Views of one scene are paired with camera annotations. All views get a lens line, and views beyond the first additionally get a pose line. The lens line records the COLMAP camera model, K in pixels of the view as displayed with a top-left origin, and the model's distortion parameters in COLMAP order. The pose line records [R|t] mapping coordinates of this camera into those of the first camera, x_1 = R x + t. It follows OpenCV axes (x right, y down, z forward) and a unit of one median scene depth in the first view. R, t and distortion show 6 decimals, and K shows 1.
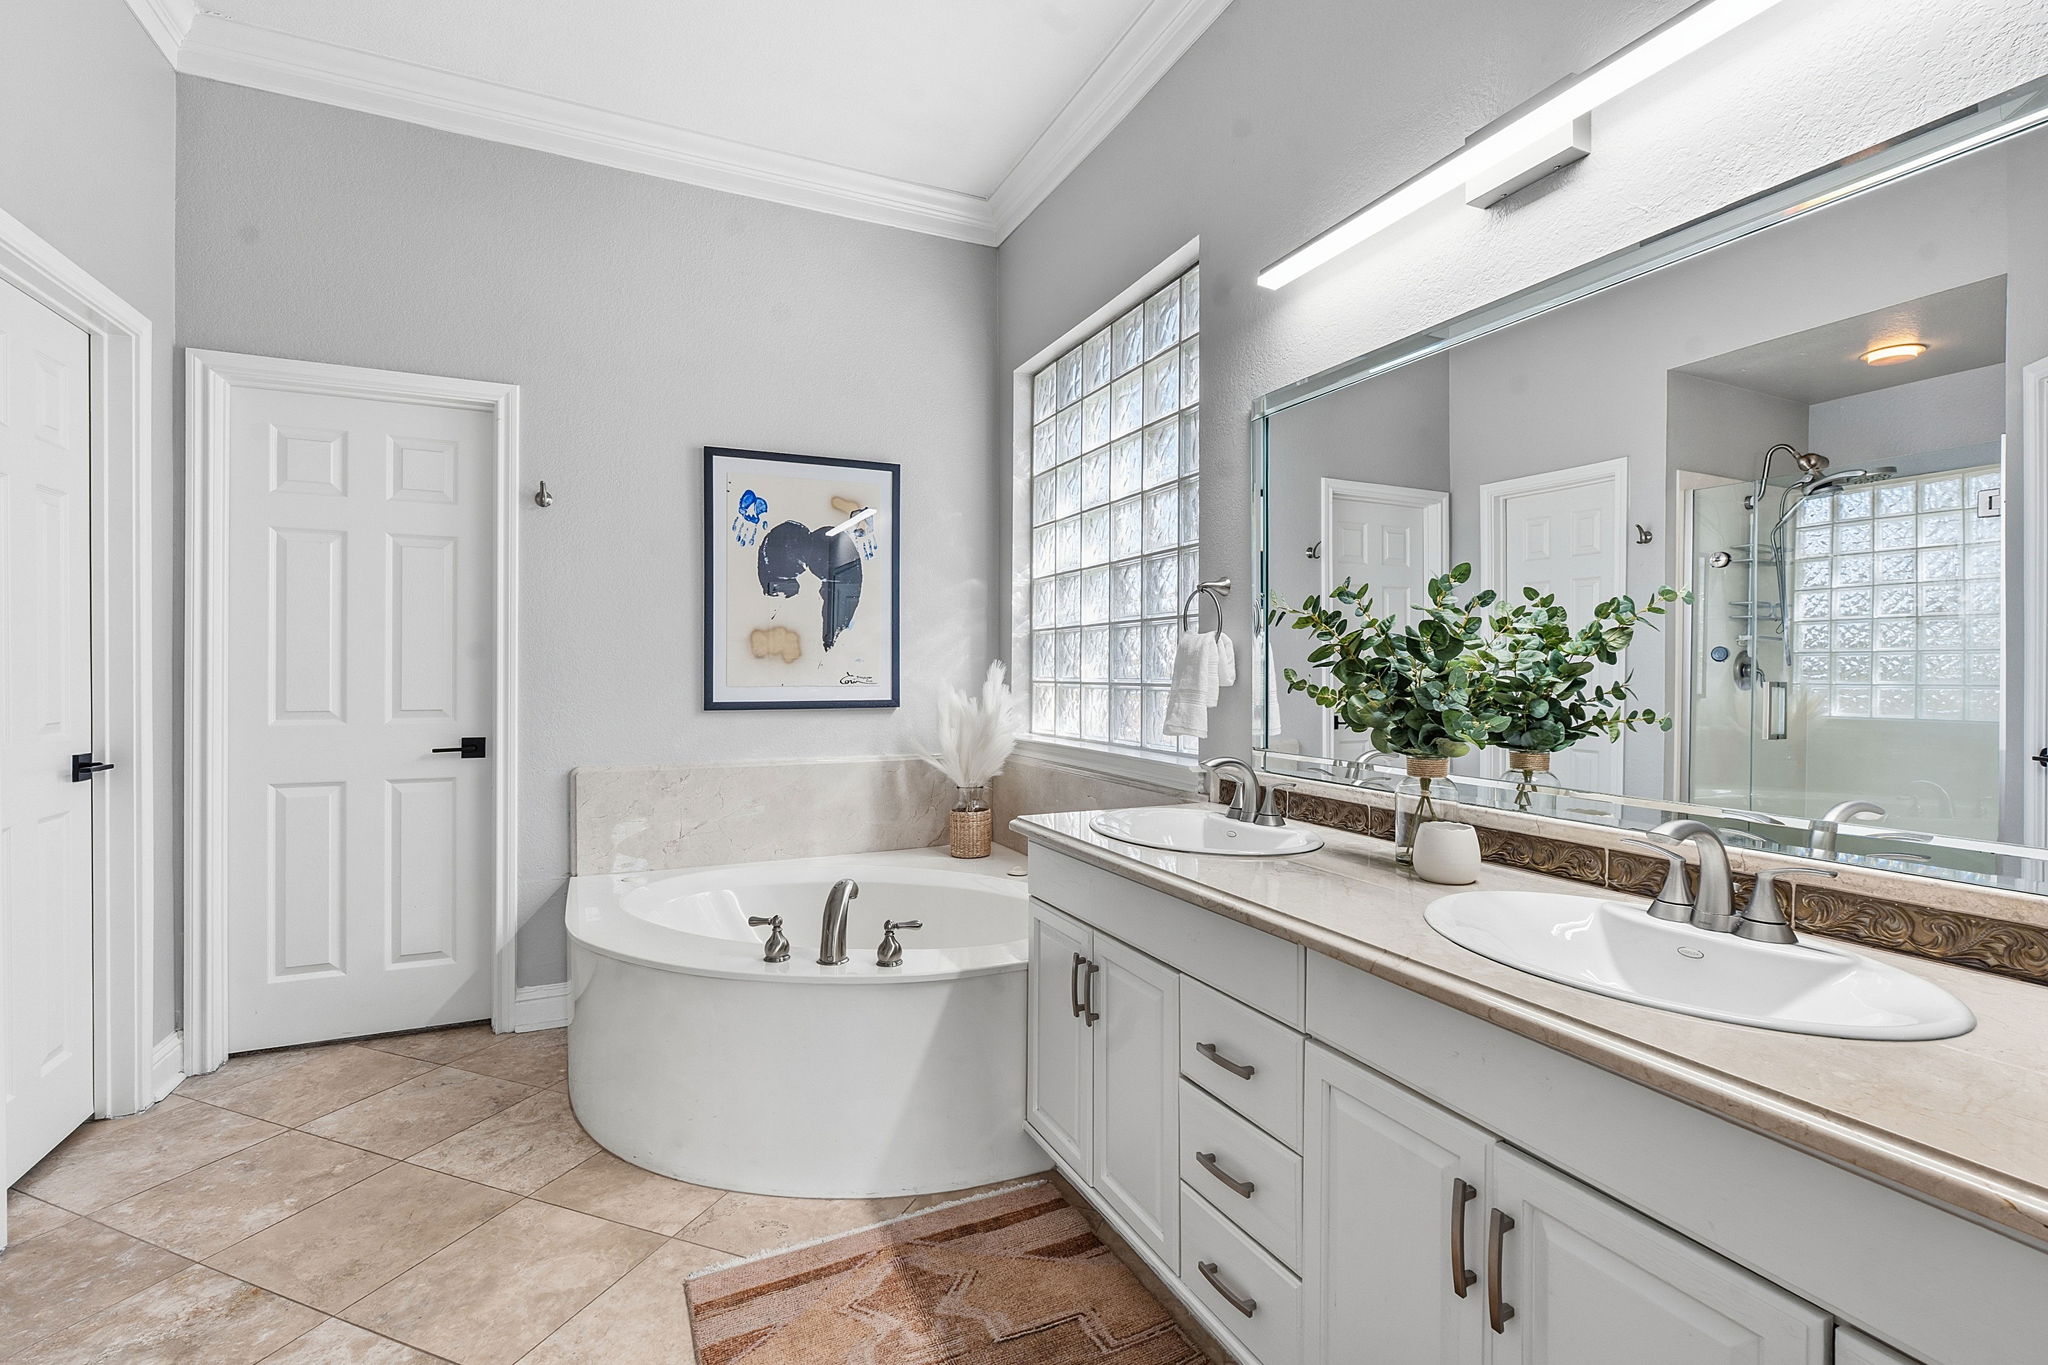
lens RADIAL K [[913.5, 0, 1023.2], [0, 913.5, 677.9], [0, 0, 1]] dist [-0.010689, 0.003153]
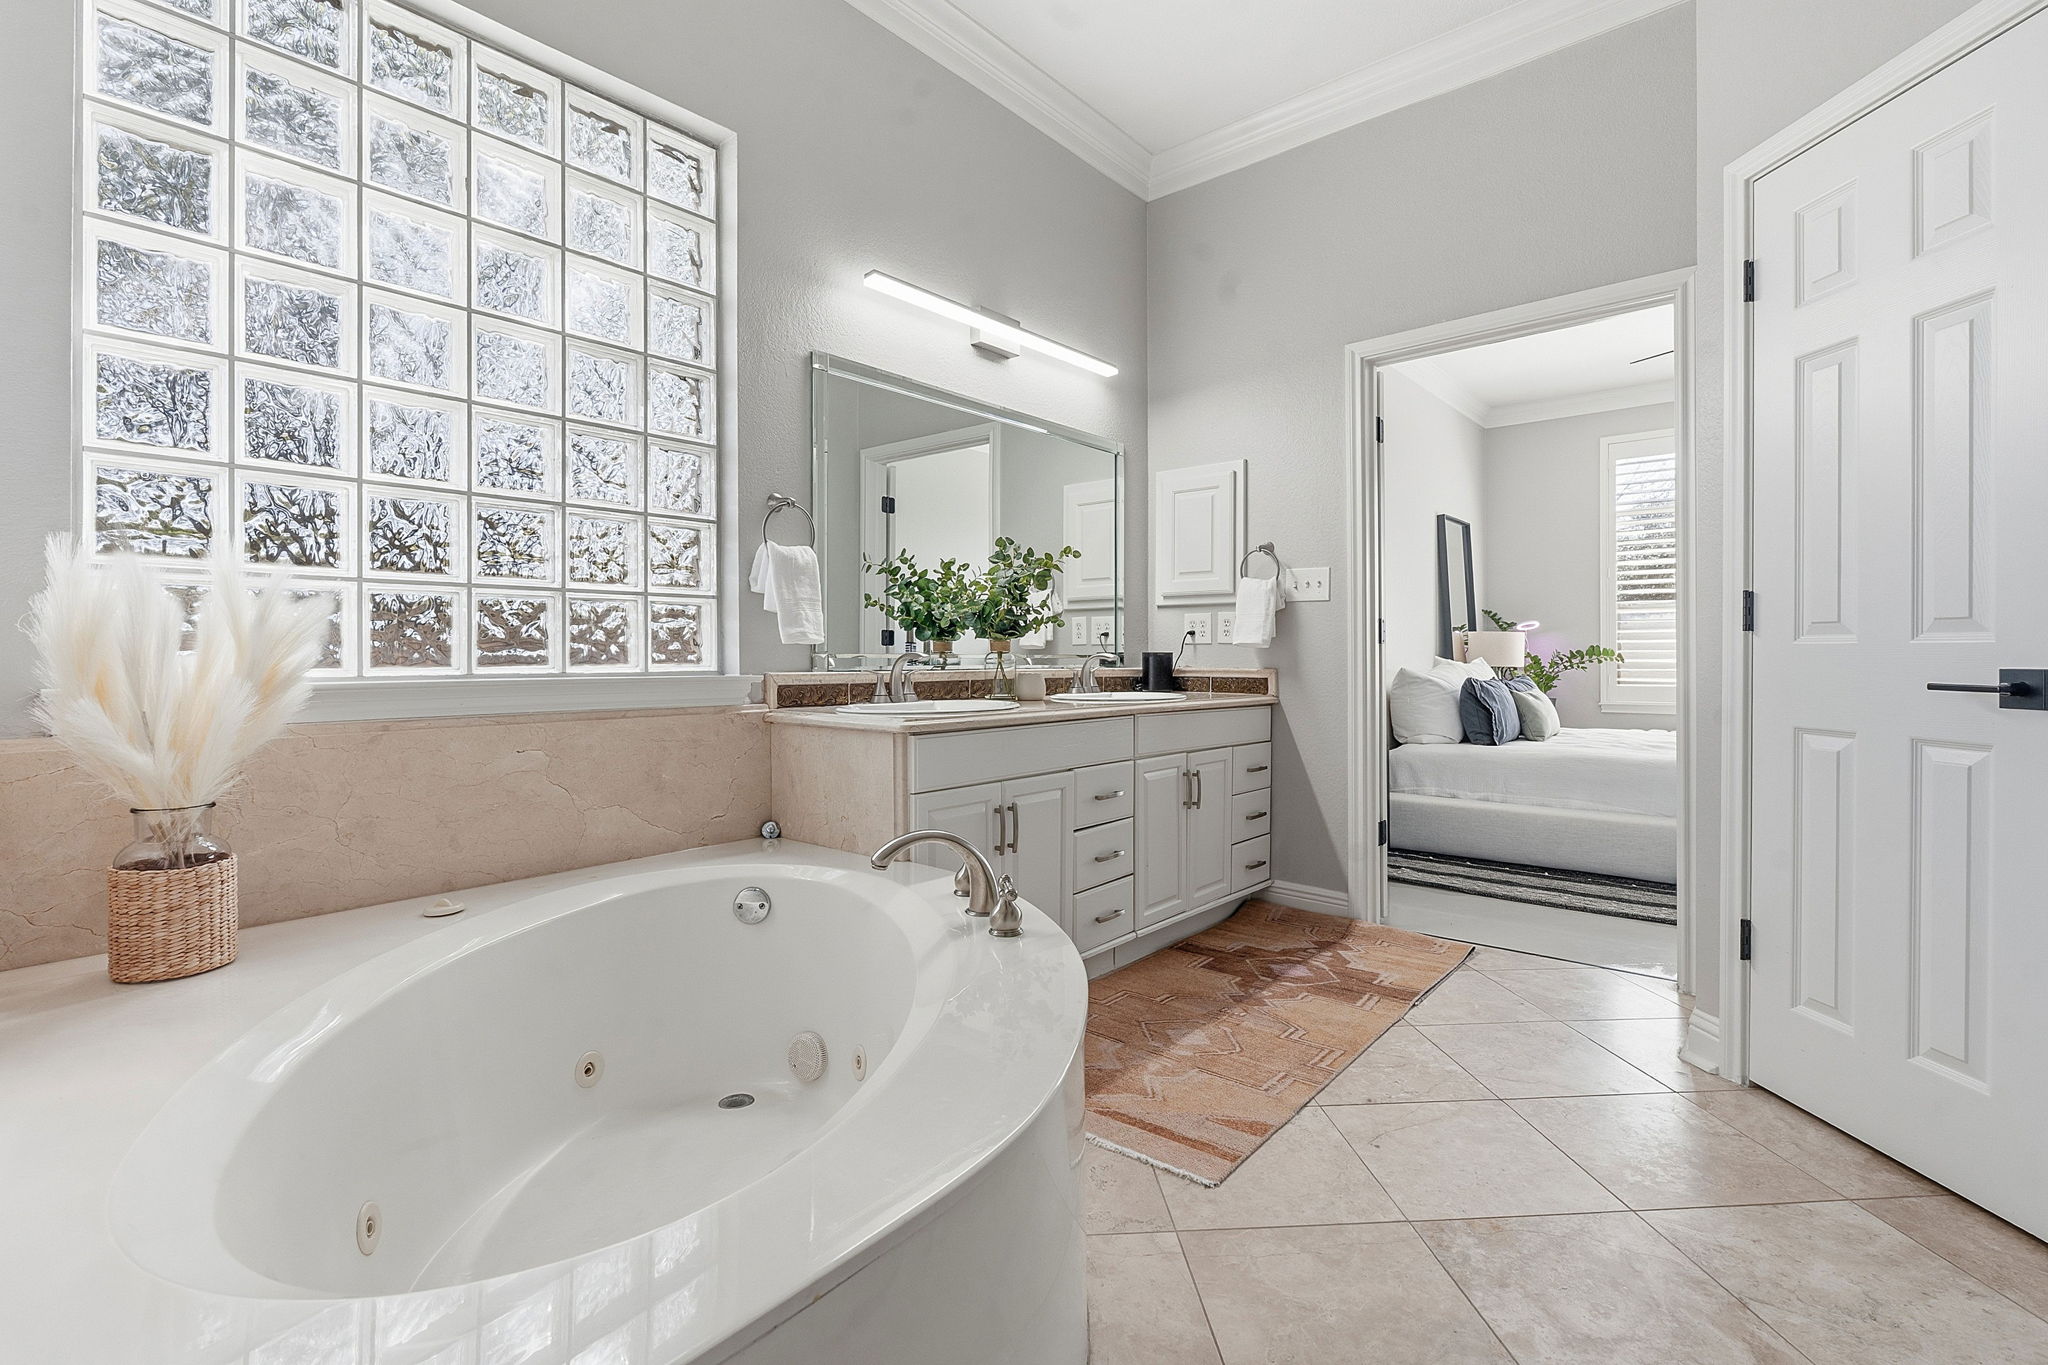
lens RADIAL K [[913.5, 0, 1037.2], [0, 913.5, 655.9], [0, 0, 1]] dist [-0.010689, 0.003153]
pose [[-0.416814, -0.002512, 0.908988, -0.769310], [0.008144, 0.999946, 0.006498, 0.064771], [-0.908955, 0.010111, -0.416771, 1.033973]]
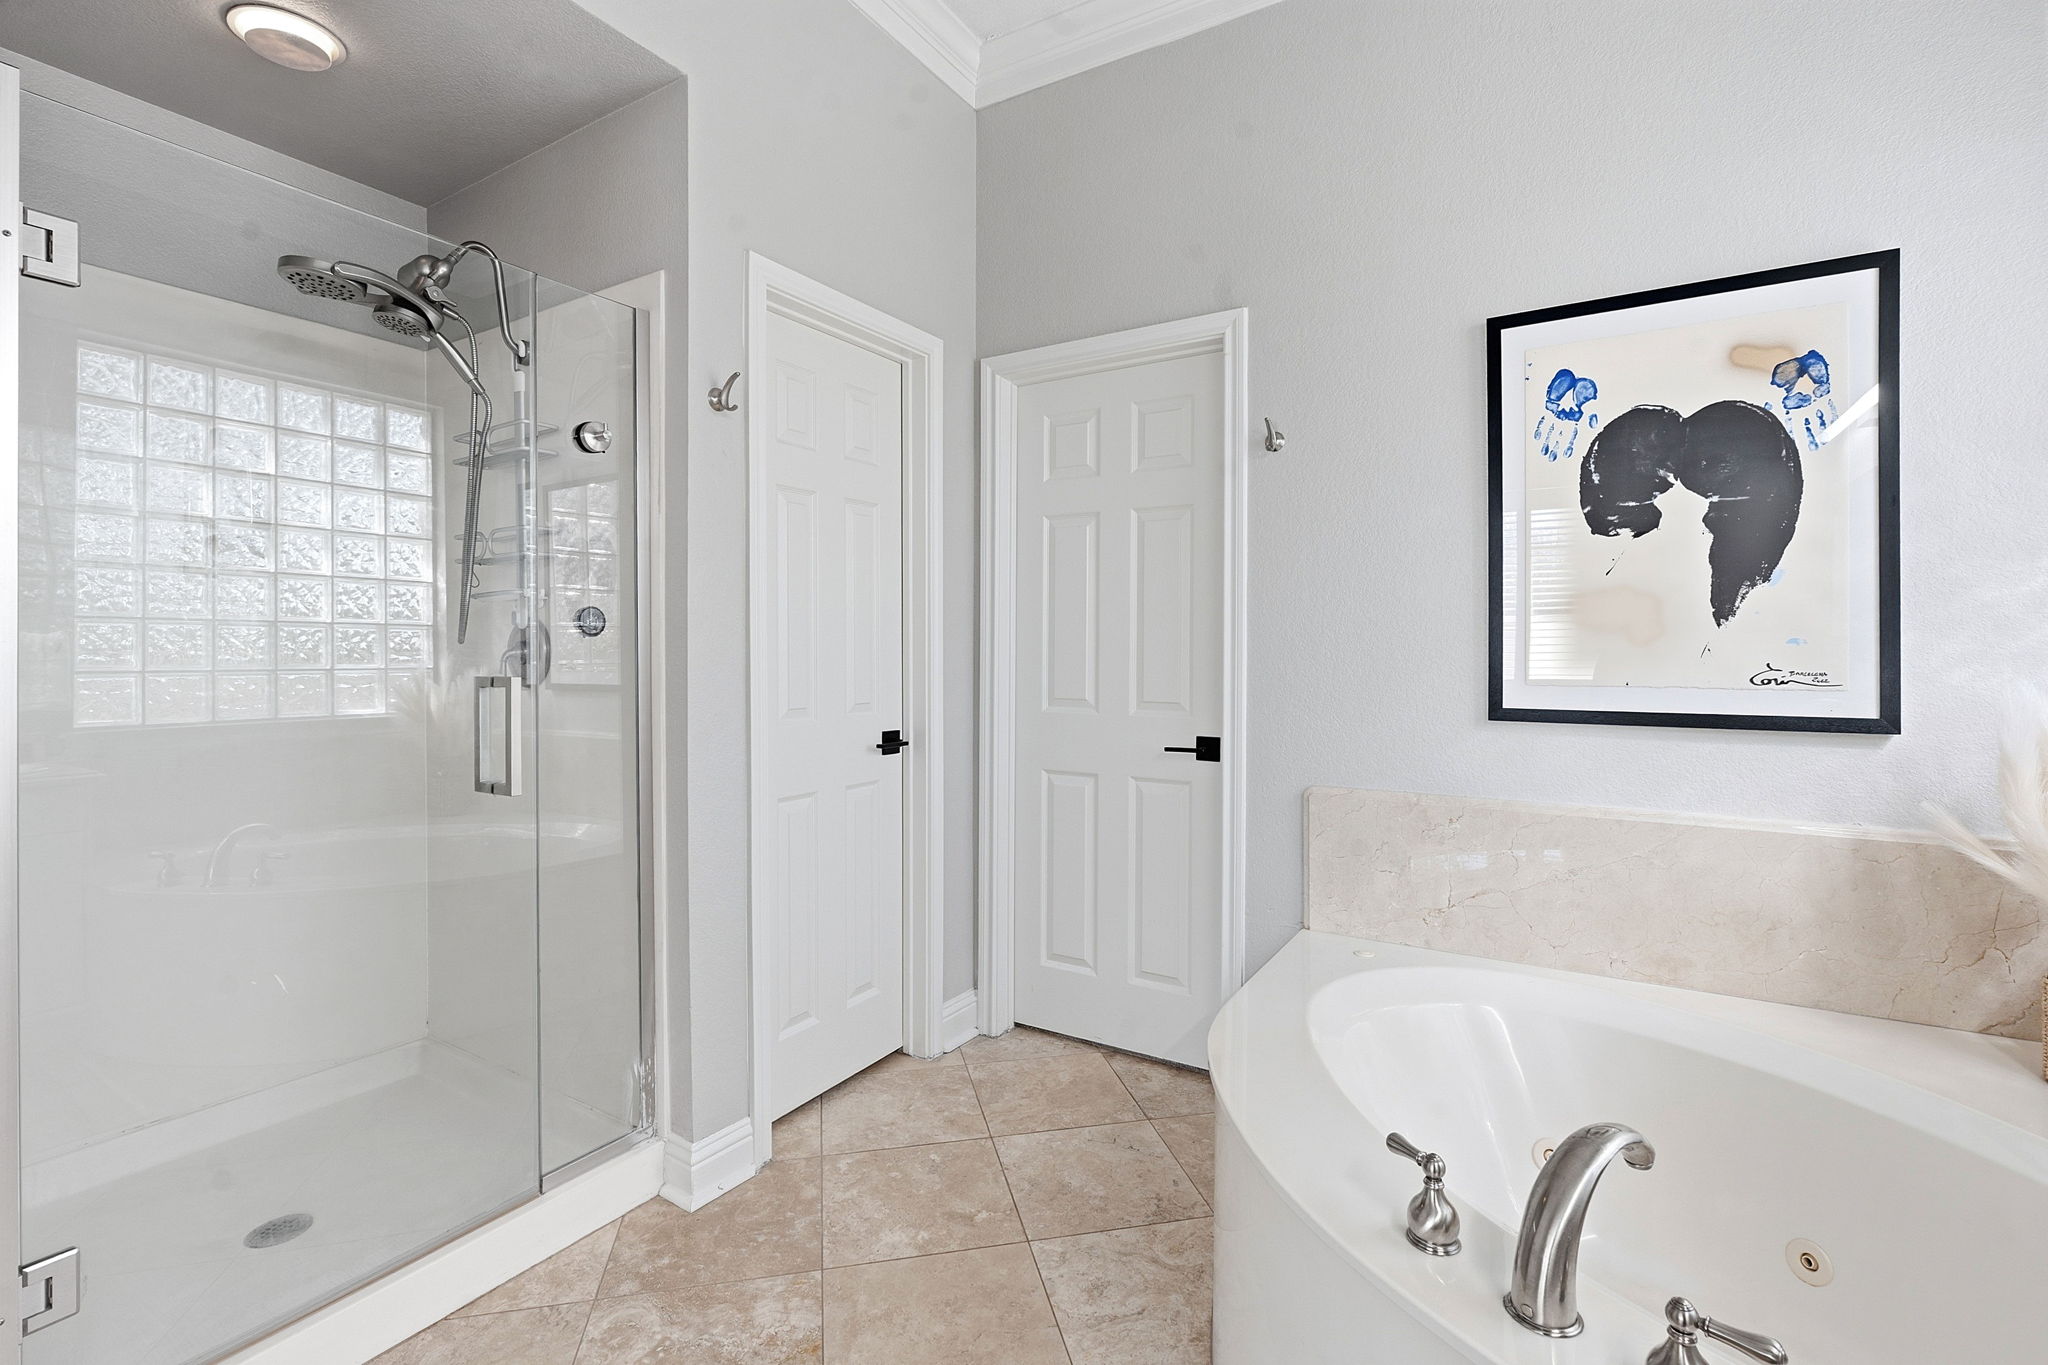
lens RADIAL K [[913.5, 0, 1040.2], [0, 913.5, 650.7], [0, 0, 1]] dist [-0.010689, 0.003153]
pose [[0.554818, -0.001857, -0.831969, 0.020683], [-0.006798, 0.999954, -0.006766, -0.008843], [0.831944, 0.009409, 0.554780, 0.427258]]
